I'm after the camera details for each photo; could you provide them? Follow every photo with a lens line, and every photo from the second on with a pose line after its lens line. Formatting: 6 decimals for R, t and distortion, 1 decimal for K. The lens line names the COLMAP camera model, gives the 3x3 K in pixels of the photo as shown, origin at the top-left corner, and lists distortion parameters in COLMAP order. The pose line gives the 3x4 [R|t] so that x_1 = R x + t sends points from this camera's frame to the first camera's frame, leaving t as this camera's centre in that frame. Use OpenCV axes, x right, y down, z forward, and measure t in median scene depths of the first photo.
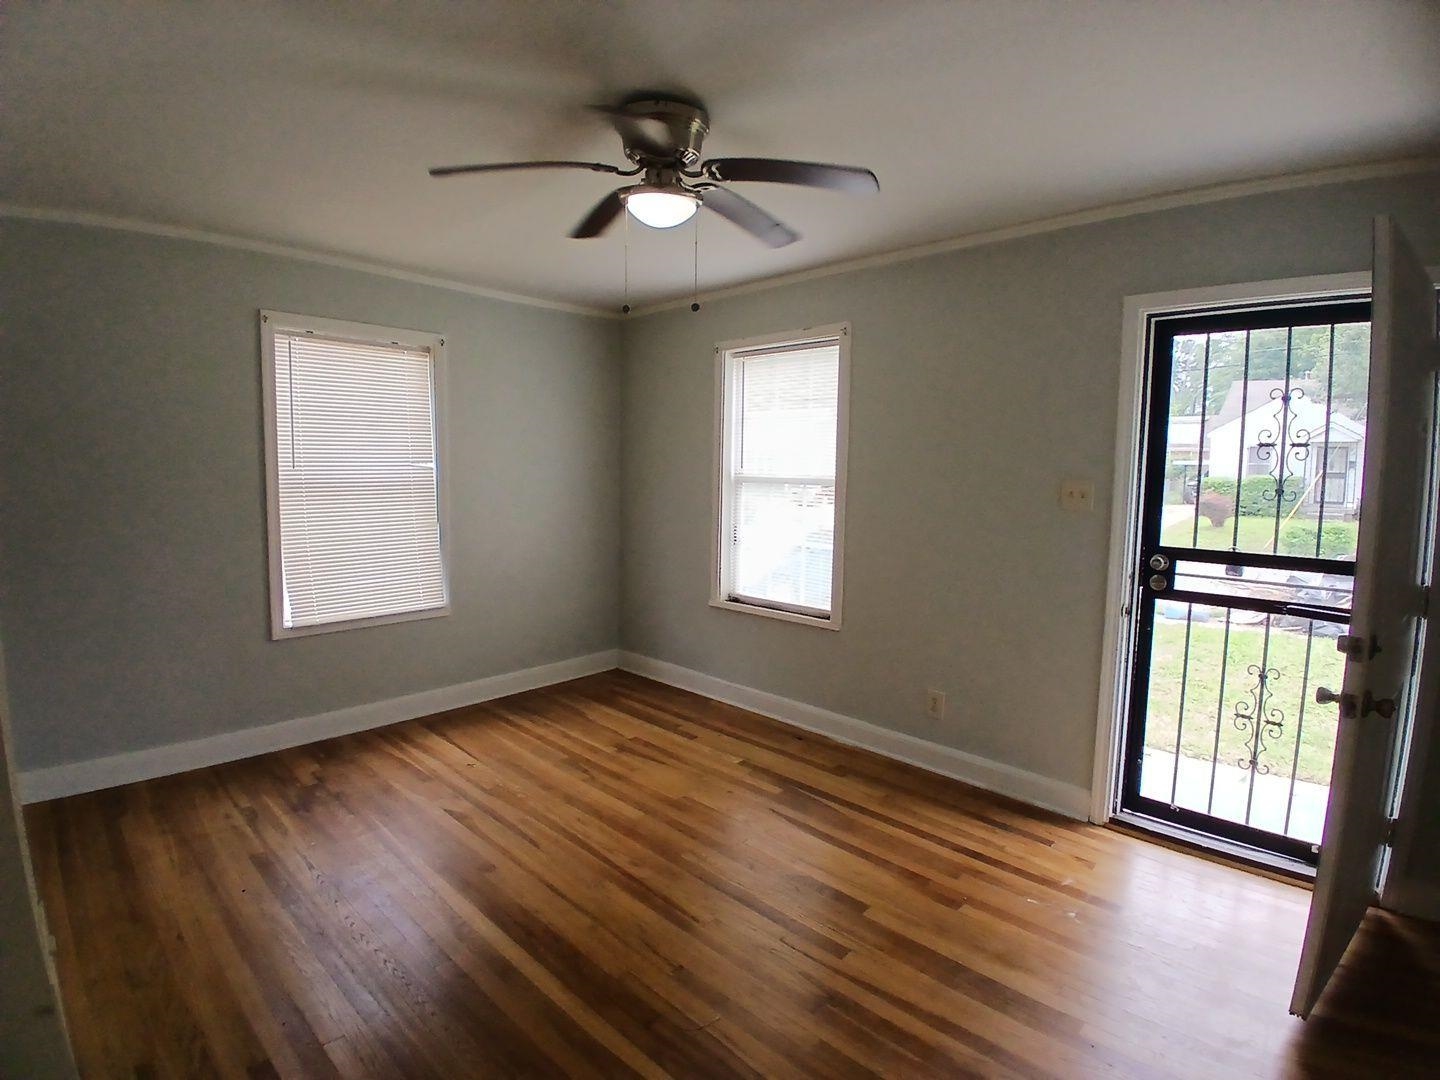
lens RADIAL K [[715.3, 0, 726.1], [0, 715.3, 523.7], [0, 0, 1]] dist [0.008129, -0.048941]
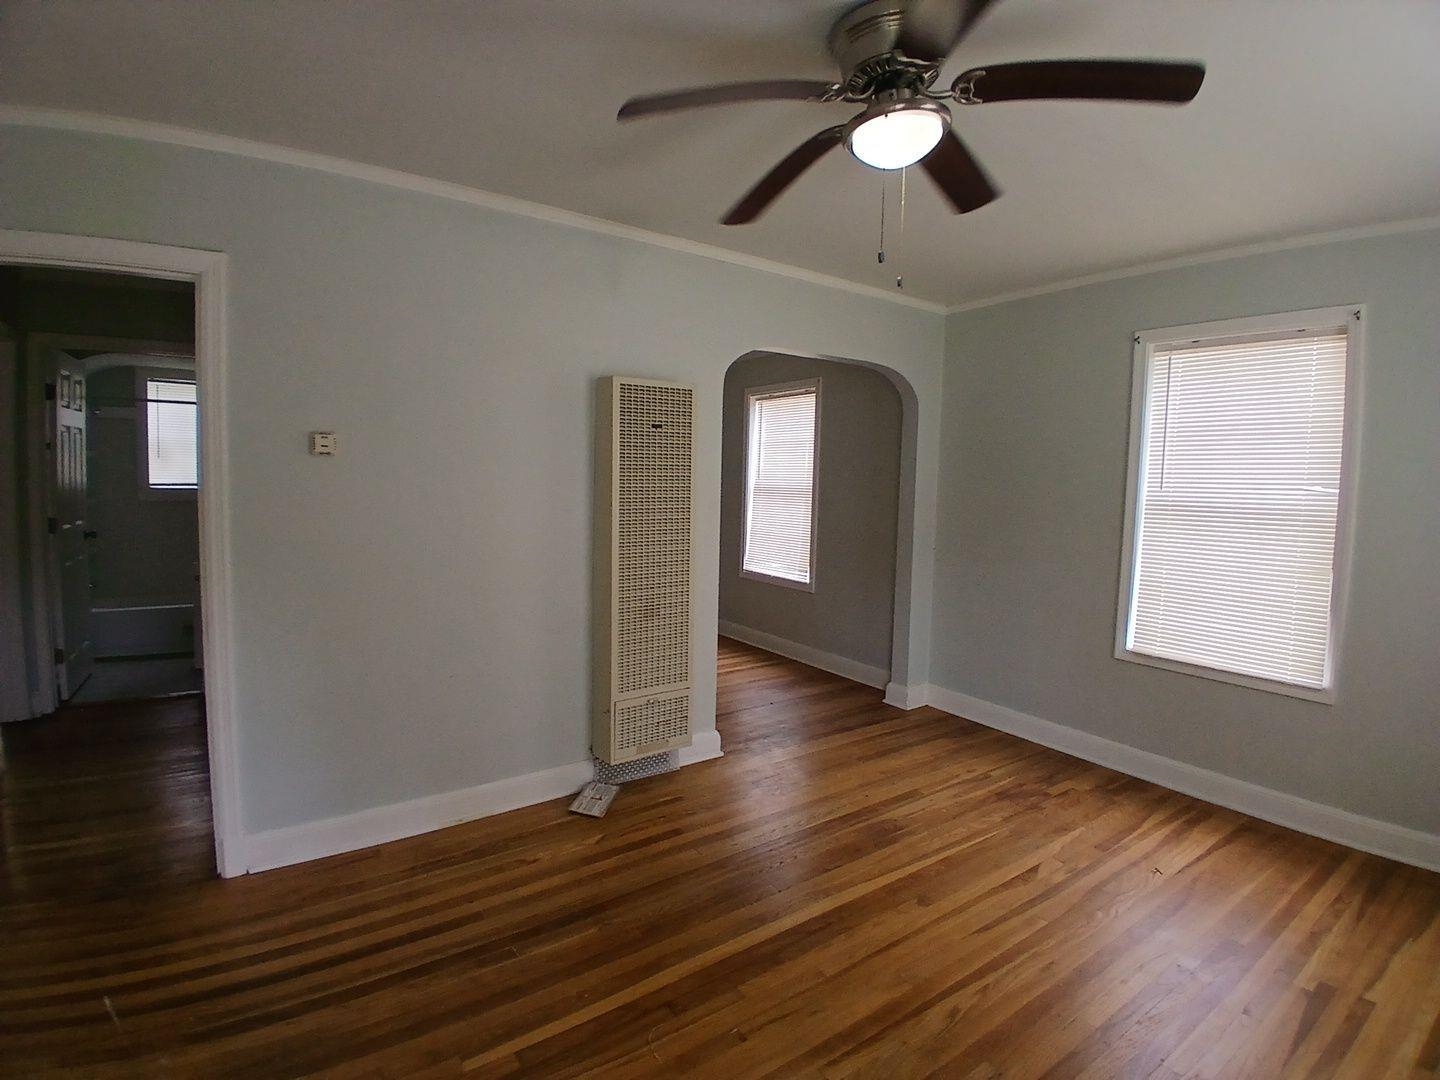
lens RADIAL K [[715.3, 0, 726.1], [0, 715.3, 523.7], [0, 0, 1]] dist [0.008129, -0.048941]
pose [[-0.195156, 0.054293, -0.979268, 0.446540], [-0.101956, 0.991934, 0.075313, -0.044772], [0.975459, 0.114540, -0.188046, 0.619872]]
